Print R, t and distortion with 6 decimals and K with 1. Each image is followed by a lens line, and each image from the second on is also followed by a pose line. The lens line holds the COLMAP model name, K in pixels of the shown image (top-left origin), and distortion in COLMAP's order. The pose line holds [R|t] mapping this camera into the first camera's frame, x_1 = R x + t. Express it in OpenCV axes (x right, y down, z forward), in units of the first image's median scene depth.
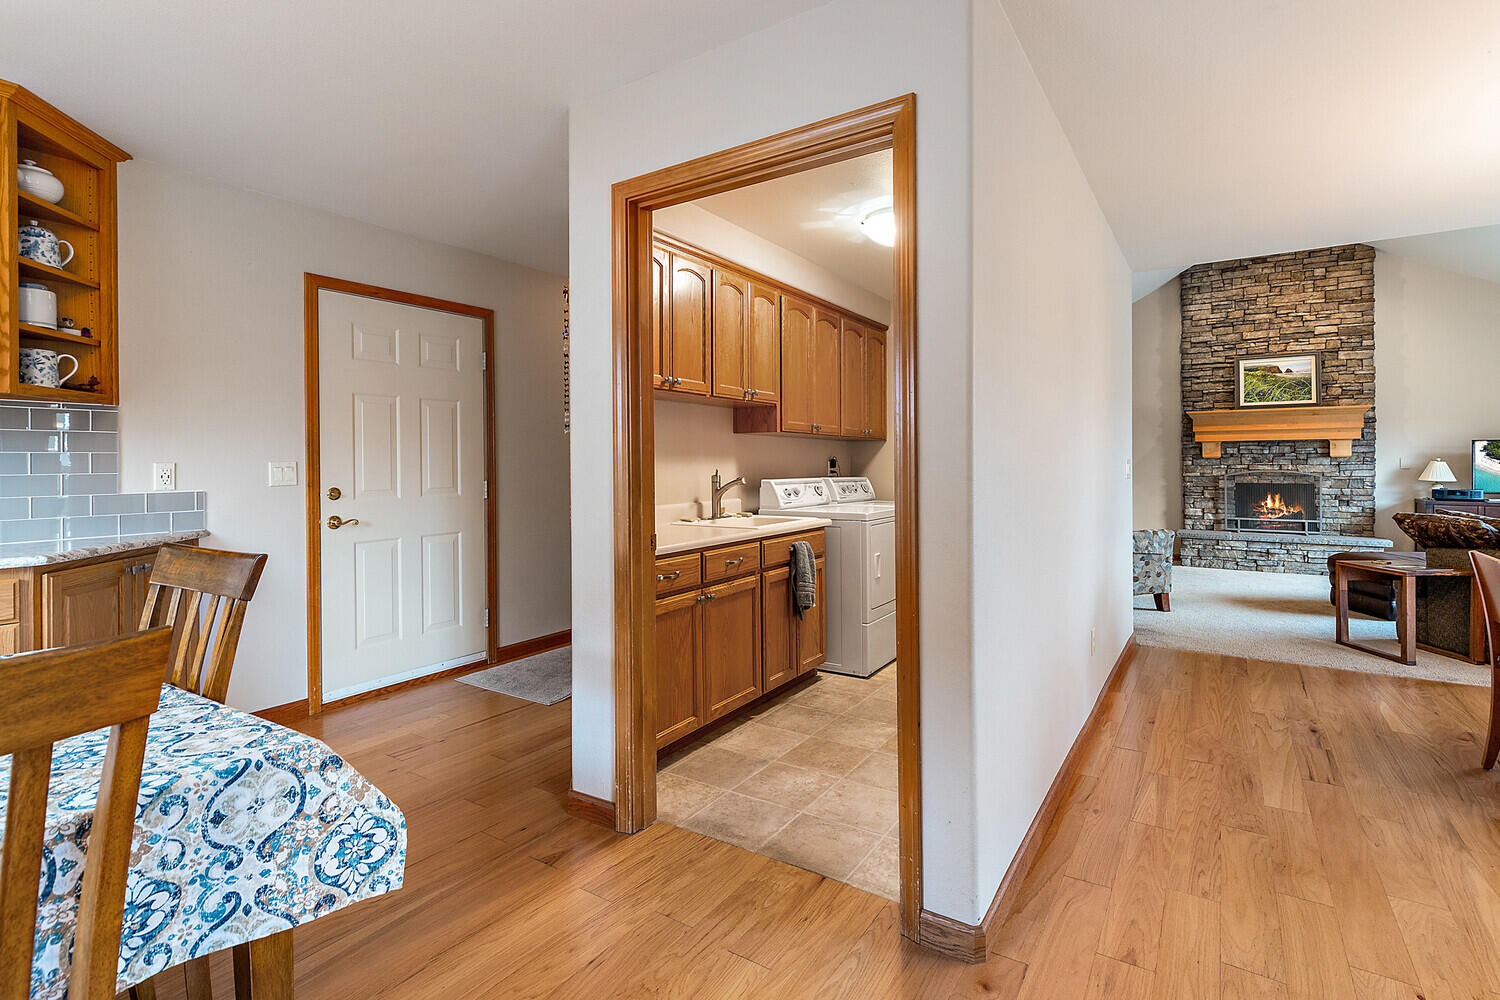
lens RADIAL K [[719.5, 0, 750.8], [0, 719.5, 463.7], [0, 0, 1]] dist [0.000816, 0.000178]
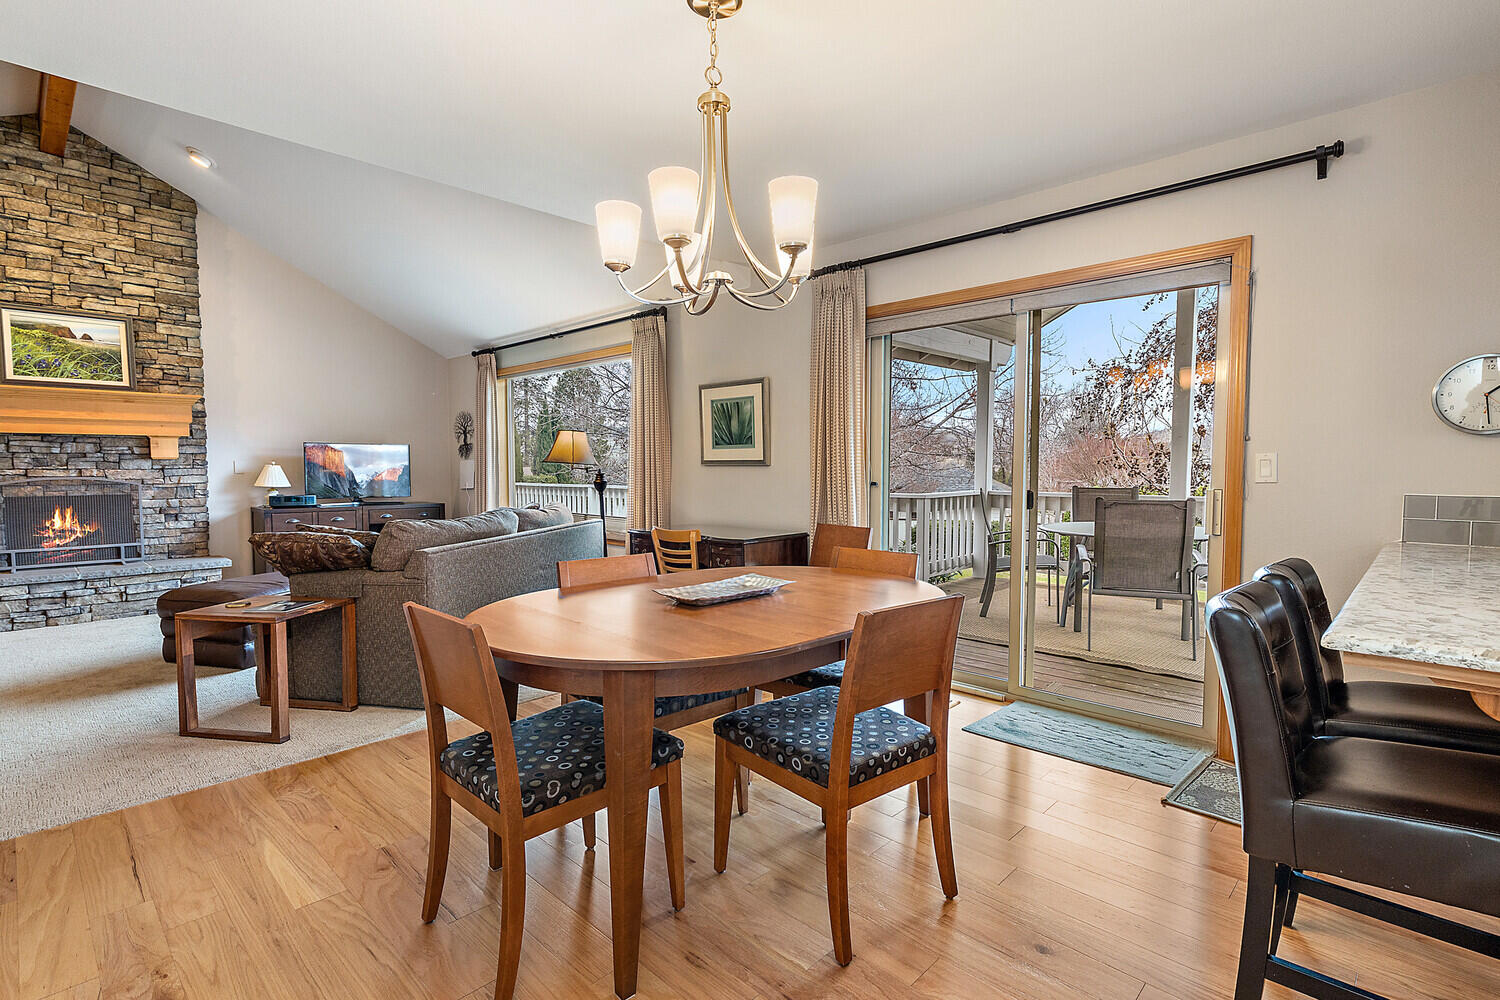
lens RADIAL K [[723.3, 0, 750.0], [0, 723.3, 500.0], [0, 0, 1]] dist [0.010731, 0.000833]
pose [[0.196384, -0.044886, 0.979499, 0.164465], [0.001943, 0.998967, 0.045389, 0.000361], [-0.980525, -0.007011, 0.196269, 0.217997]]
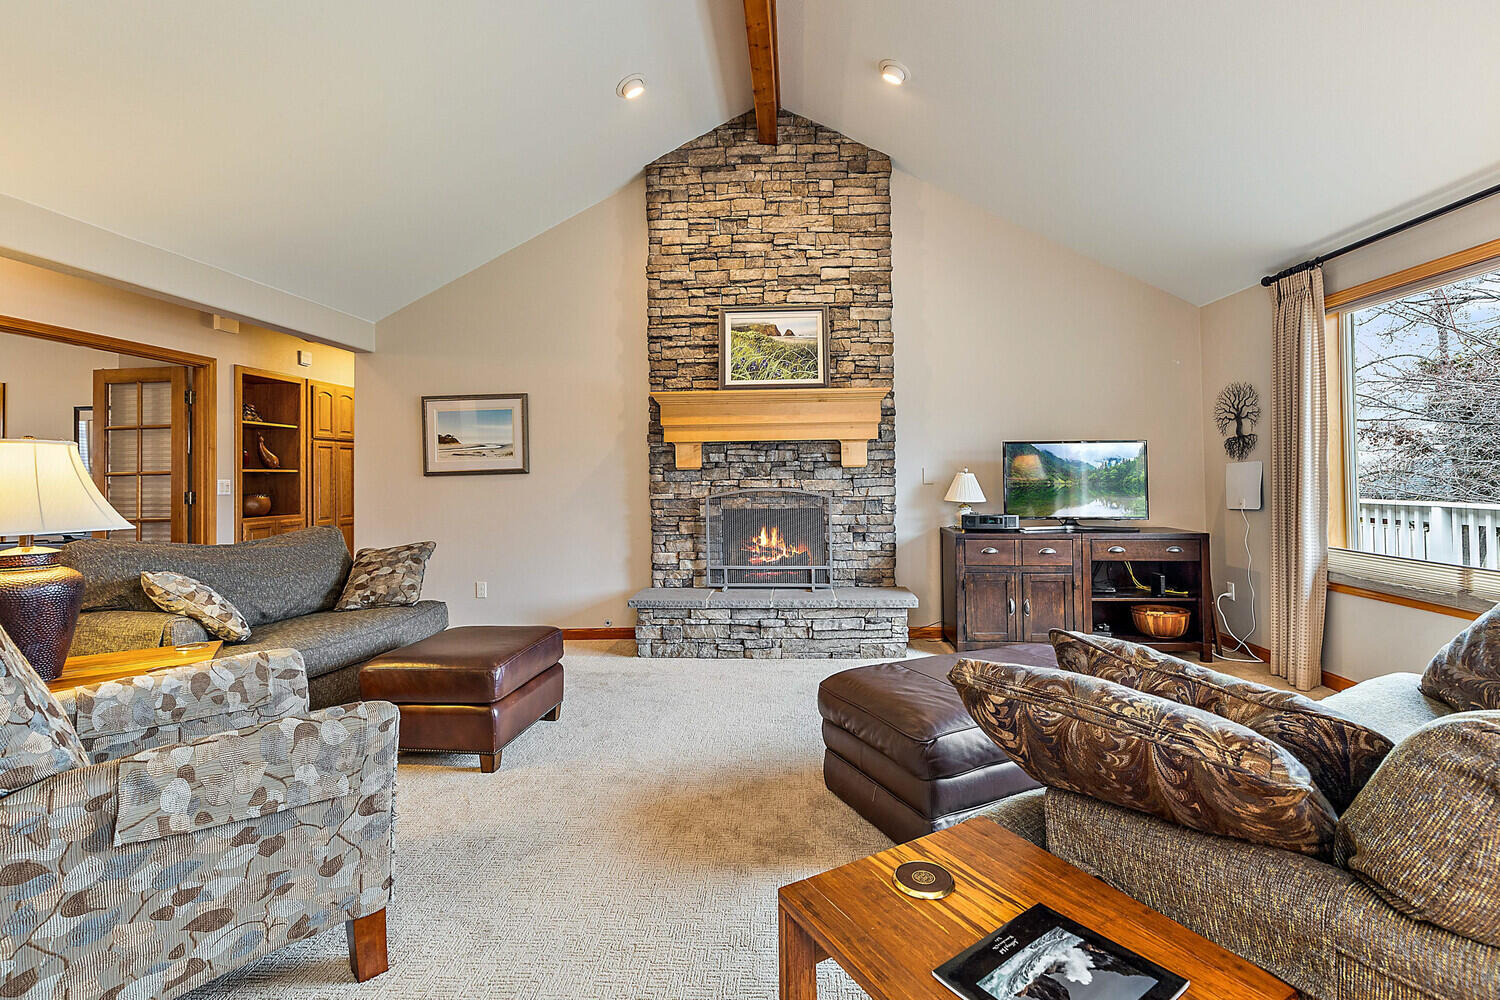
lens RADIAL K [[679.9, 0, 748.2], [0, 679.9, 461.3], [0, 0, 1]] dist [-0.000943, -0.000222]
pose [[0.875833, 0.002634, 0.482607, 0.431653], [0.008273, 0.999756, -0.020471, -0.002630], [-0.482543, 0.021921, 0.875598, 0.499586]]
